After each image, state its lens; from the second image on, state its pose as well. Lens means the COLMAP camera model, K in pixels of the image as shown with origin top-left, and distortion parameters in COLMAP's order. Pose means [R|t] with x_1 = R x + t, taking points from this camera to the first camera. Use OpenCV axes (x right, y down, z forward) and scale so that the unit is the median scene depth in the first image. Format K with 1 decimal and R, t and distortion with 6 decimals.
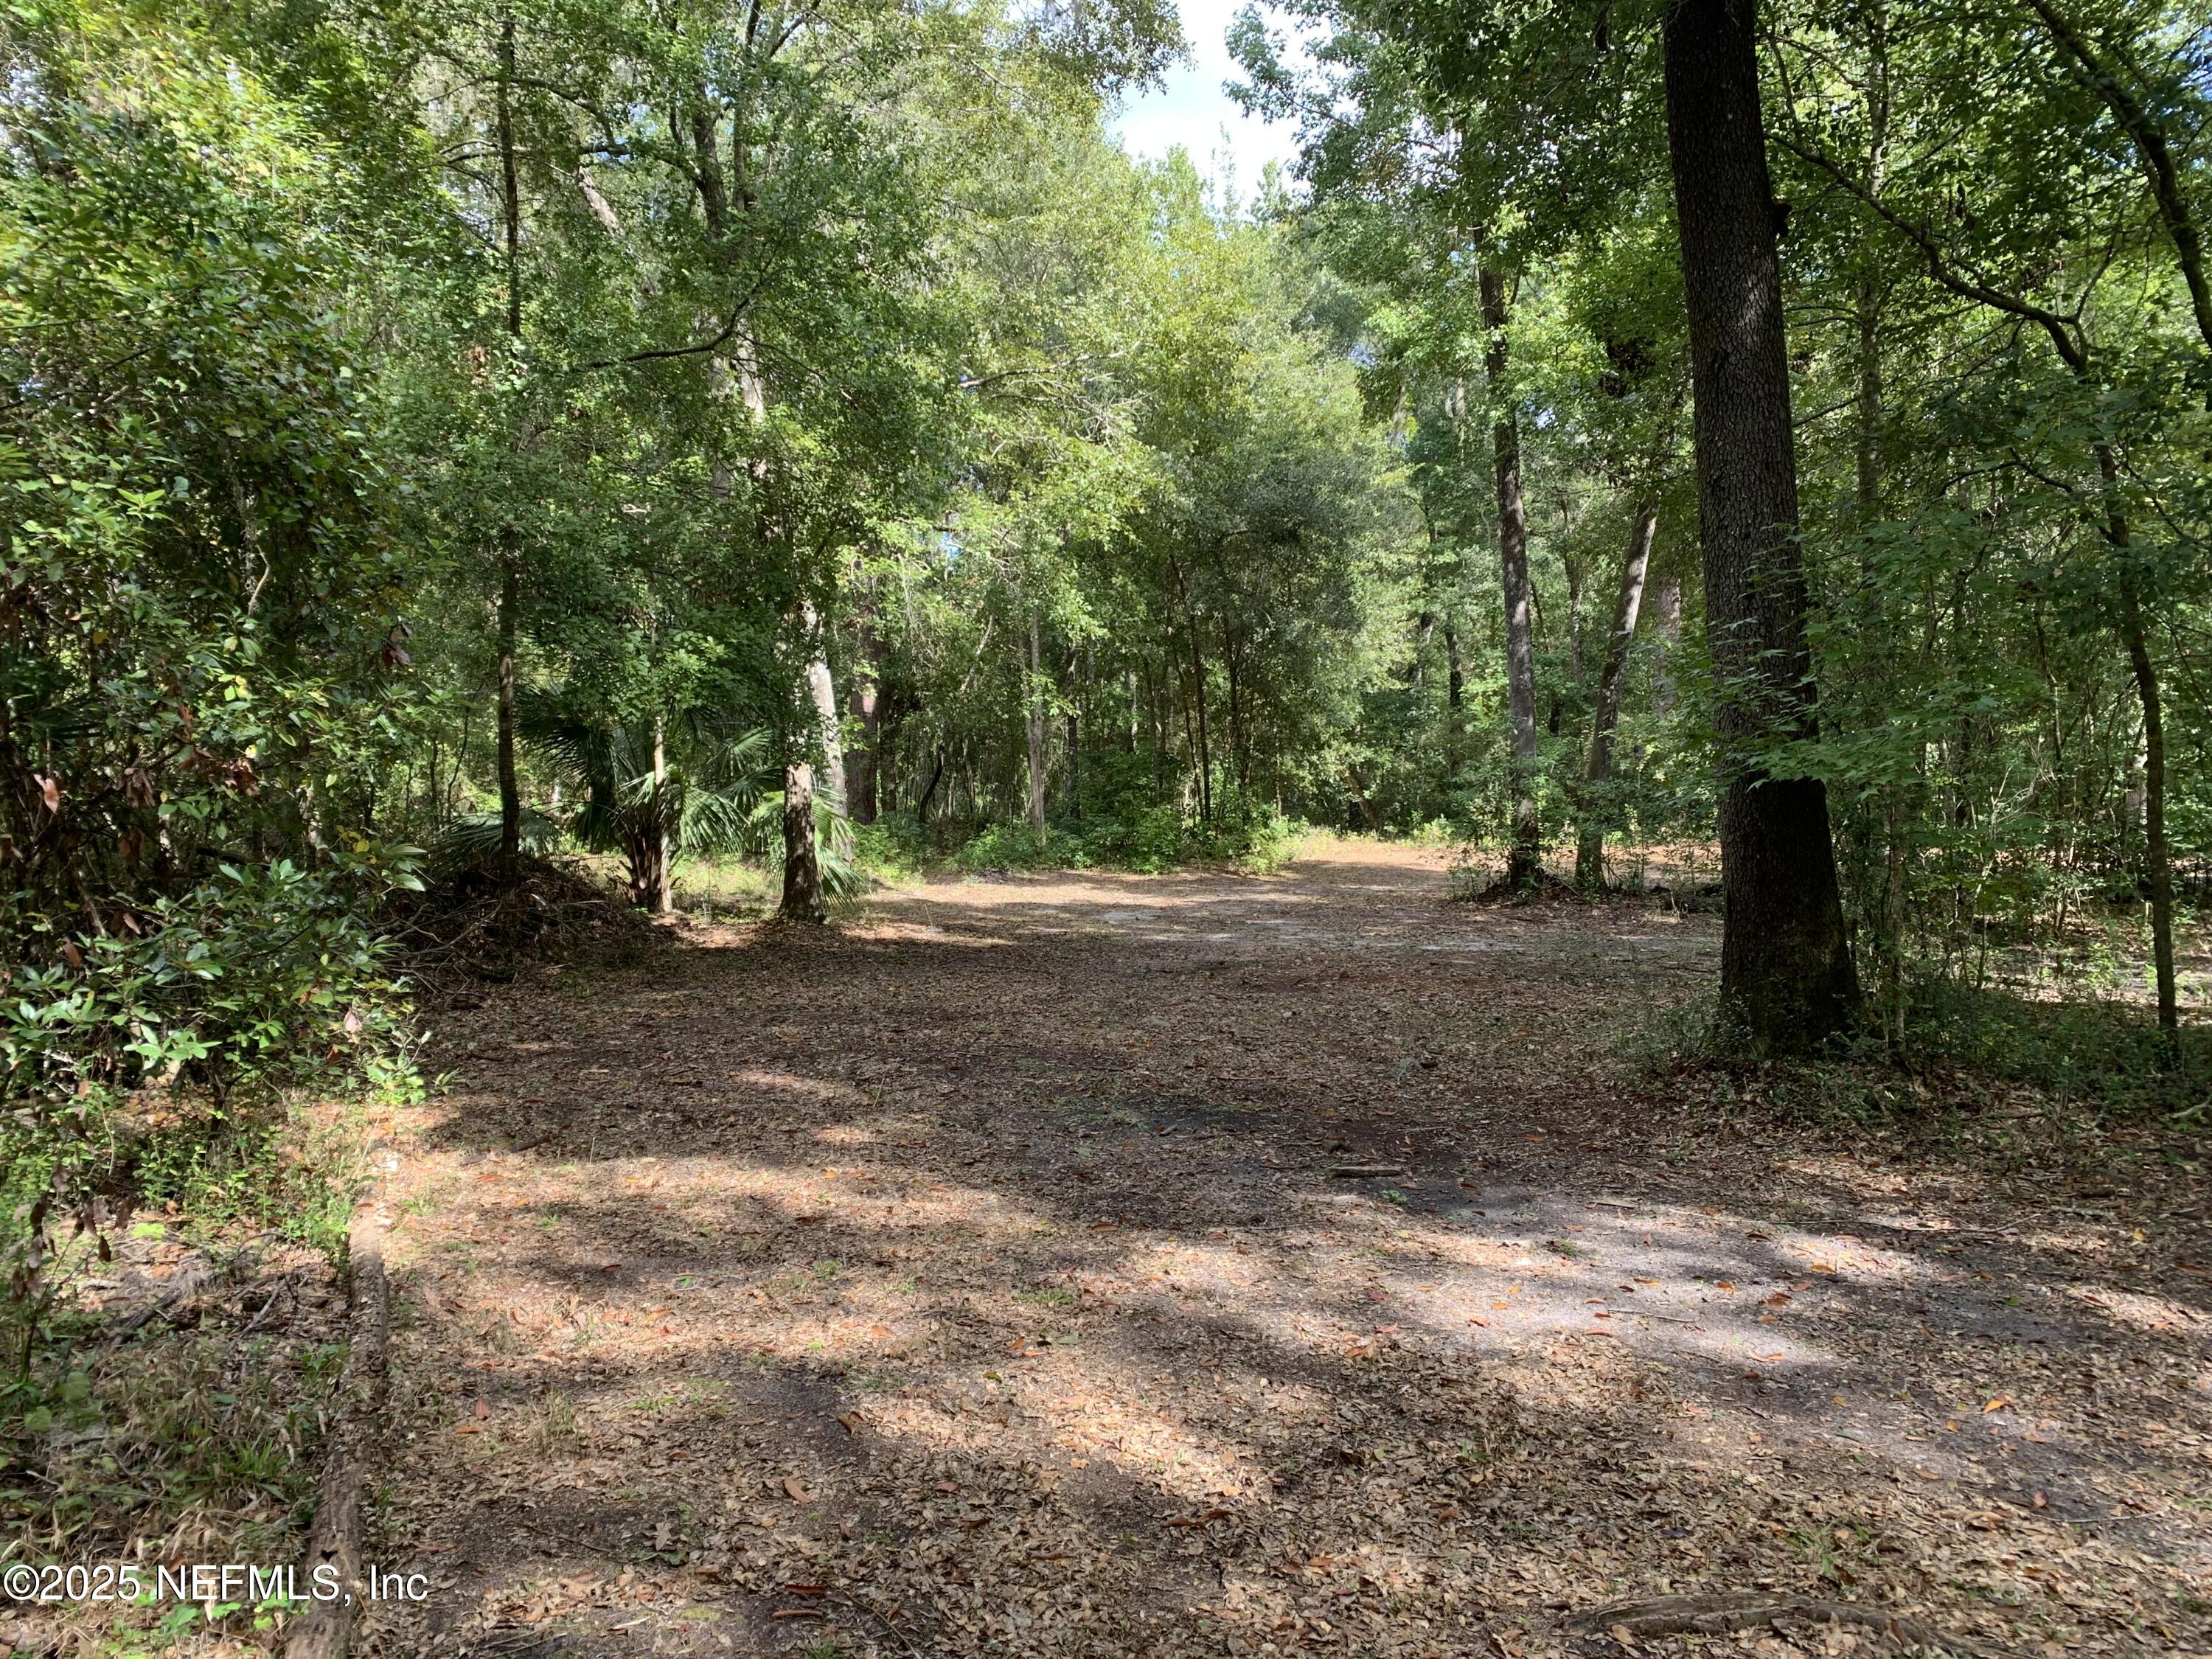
lens RADIAL K [[1702.5, 0, 1053.3], [0, 1702.5, 836.6], [0, 0, 1]] dist [0.037690, -0.036698]
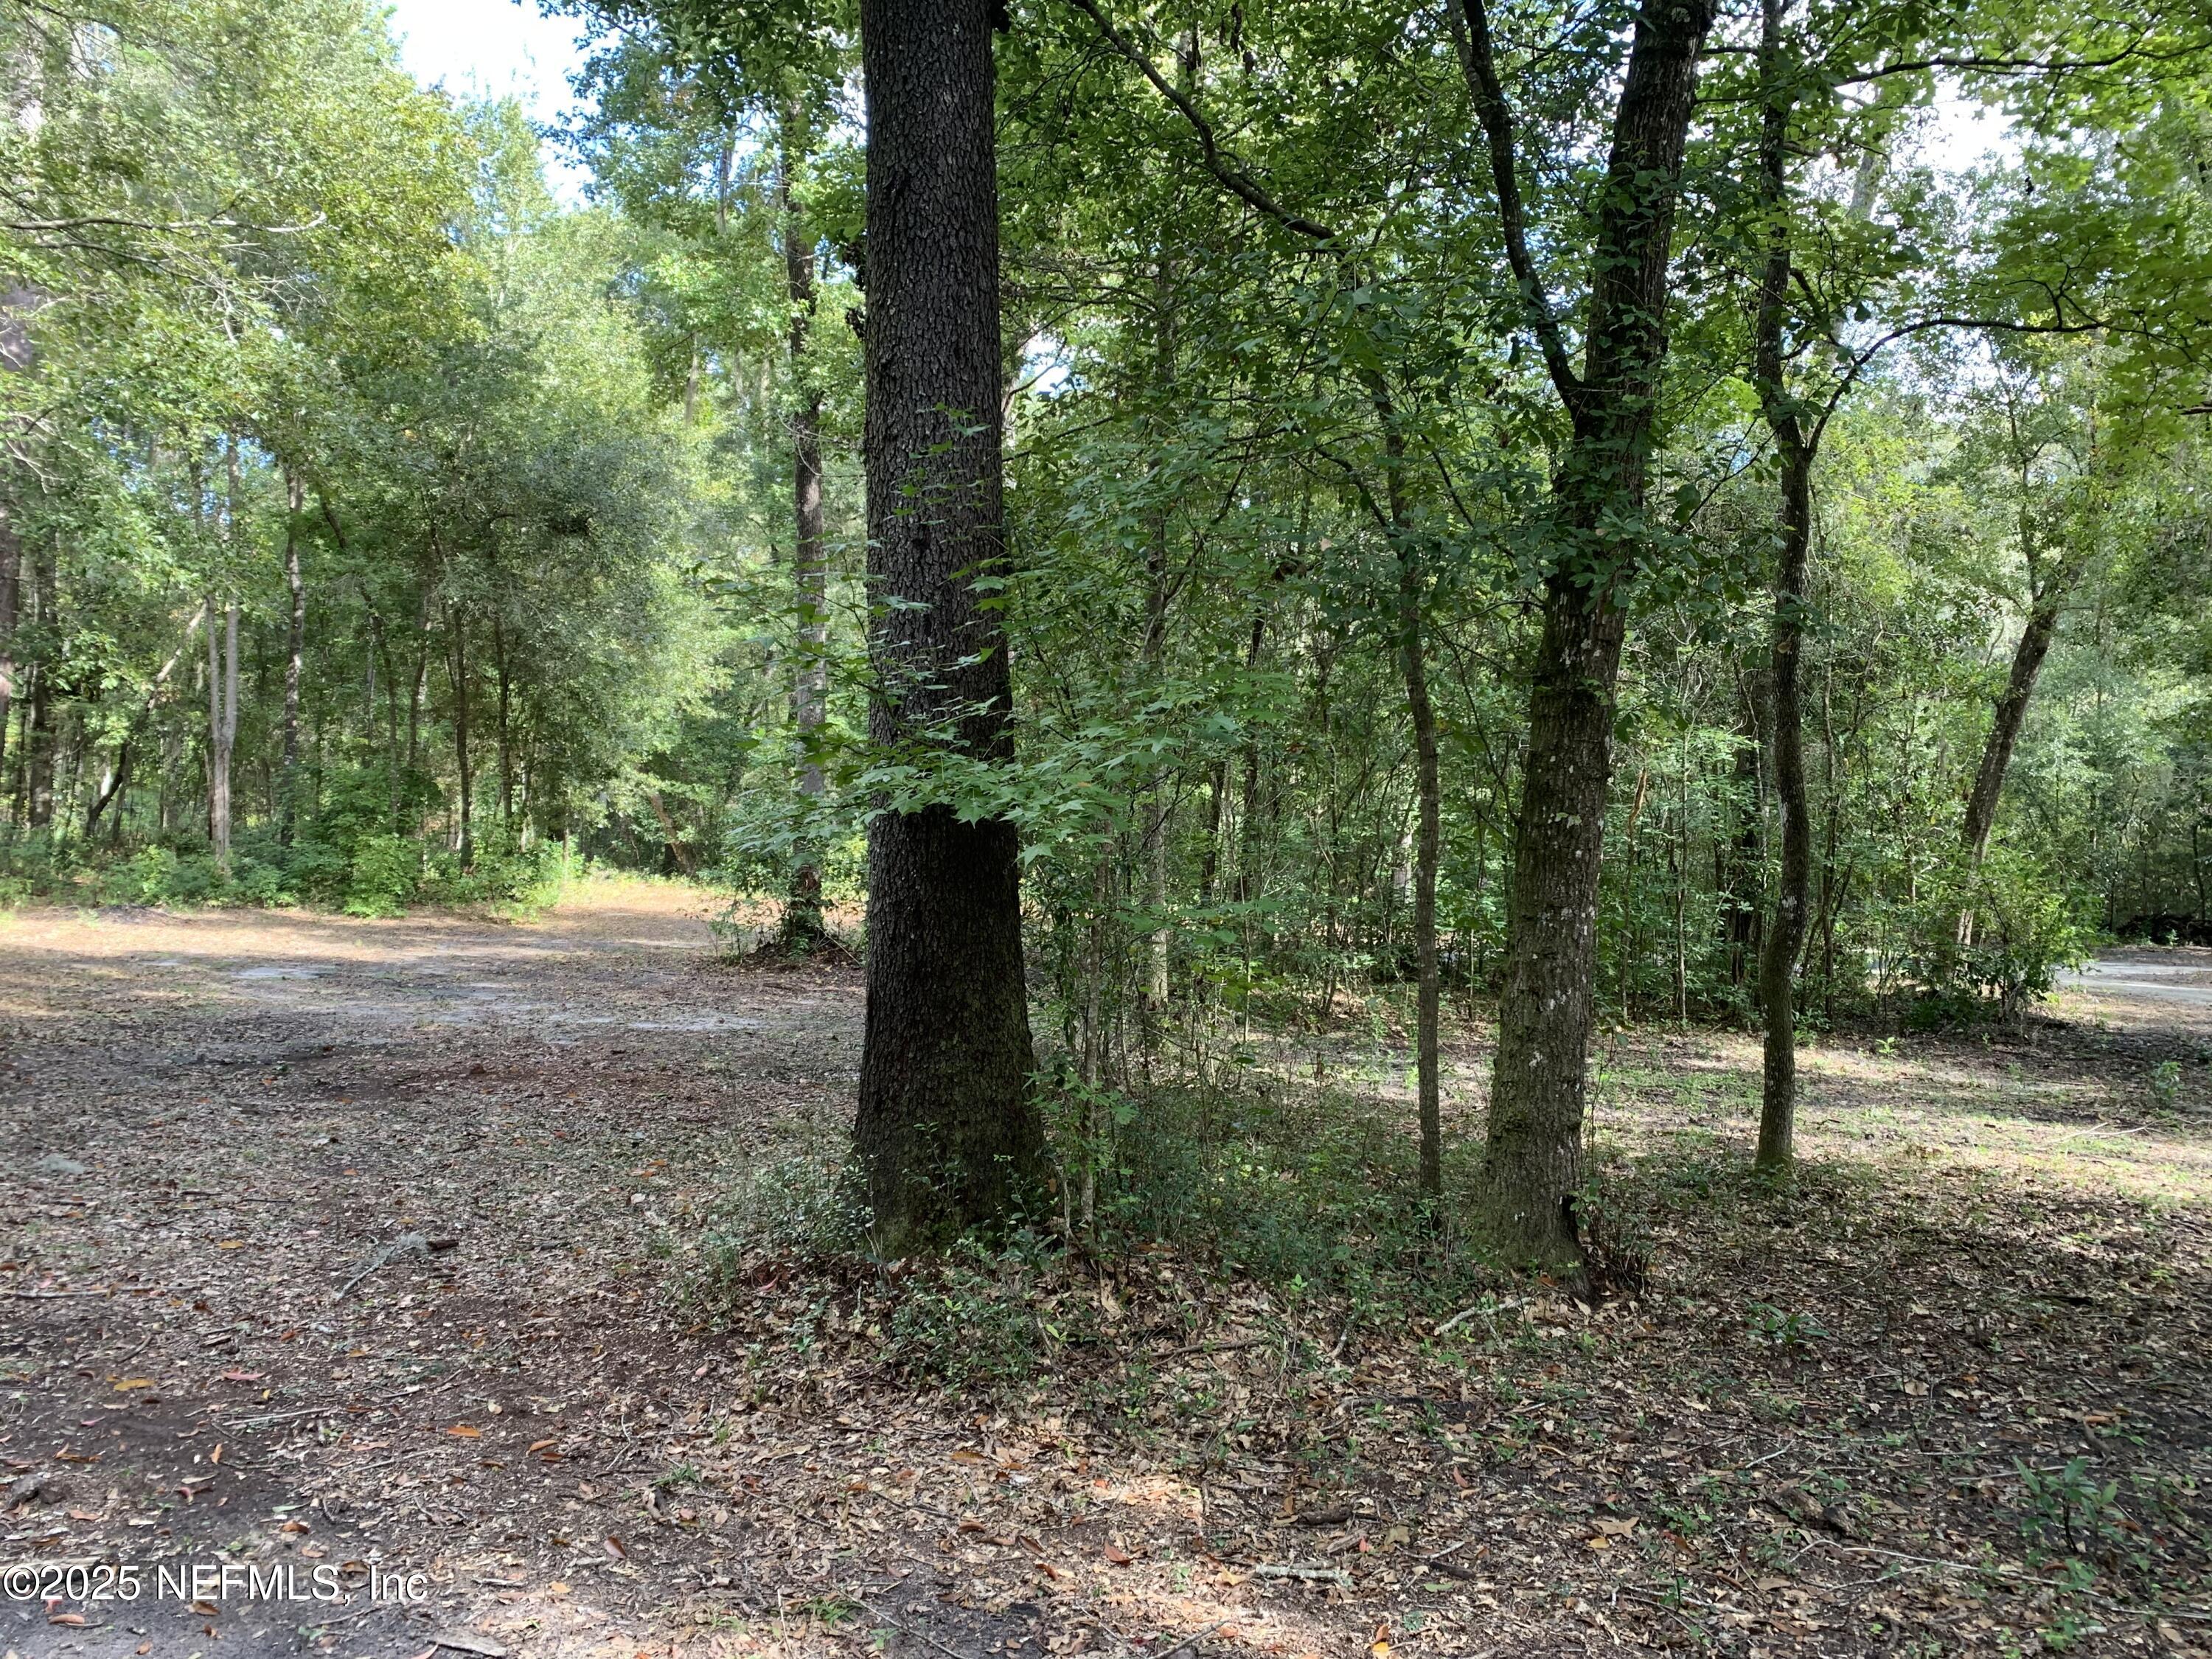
lens RADIAL K [[1702.5, 0, 1098.5], [0, 1702.5, 825.2], [0, 0, 1]] dist [0.037690, -0.036698]
pose [[0.926081, 0.056405, 0.373085, 0.085757], [-0.043745, 0.998146, -0.042322, -0.002359], [-0.374781, 0.022873, 0.926831, 0.135795]]
